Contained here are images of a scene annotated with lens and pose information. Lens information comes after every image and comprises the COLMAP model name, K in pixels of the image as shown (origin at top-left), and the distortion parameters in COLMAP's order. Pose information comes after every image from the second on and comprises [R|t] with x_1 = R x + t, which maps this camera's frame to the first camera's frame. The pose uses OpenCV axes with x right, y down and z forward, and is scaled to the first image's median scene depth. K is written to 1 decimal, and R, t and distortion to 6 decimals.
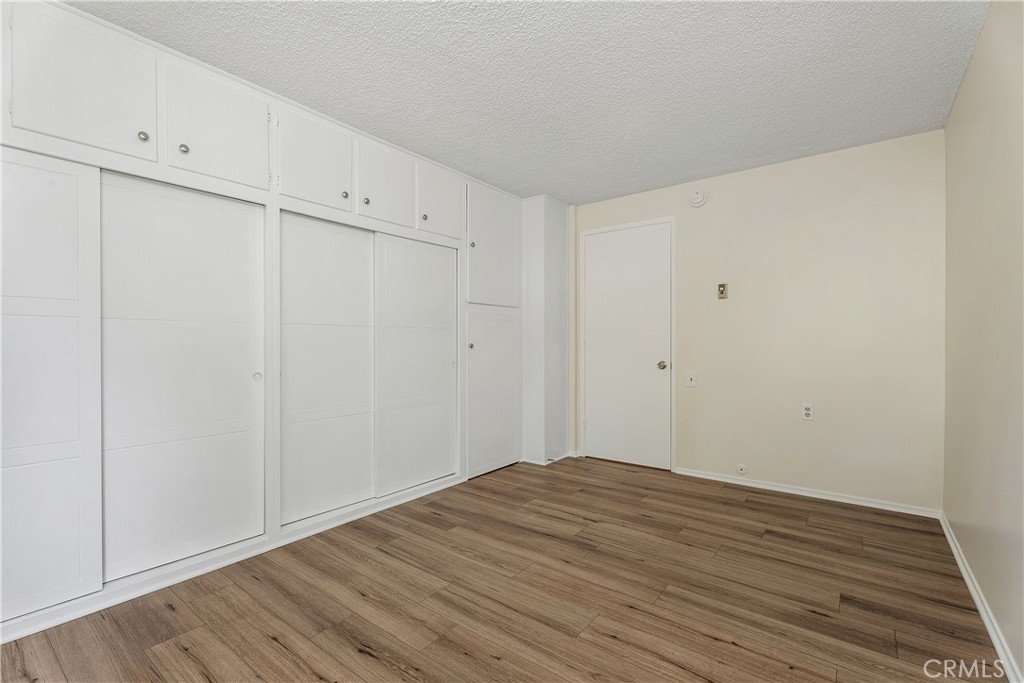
lens RADIAL K [[457.7, 0, 512.2], [0, 457.7, 343.3], [0, 0, 1]] dist [0.003616, -0.001895]
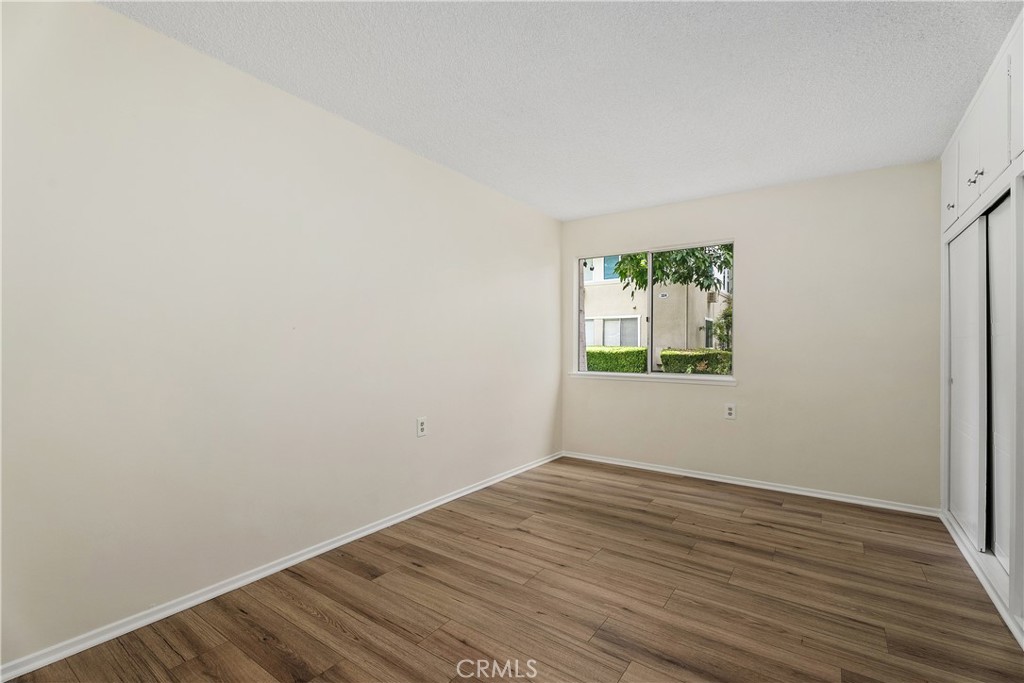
lens RADIAL K [[457.7, 0, 511.1], [0, 457.7, 344.4], [0, 0, 1]] dist [0.003616, -0.001895]
pose [[-0.999274, -0.004445, -0.037826, 0.420377], [-0.004277, 0.999981, -0.004537, -0.019865], [0.037845, -0.004372, -0.999274, 2.100863]]
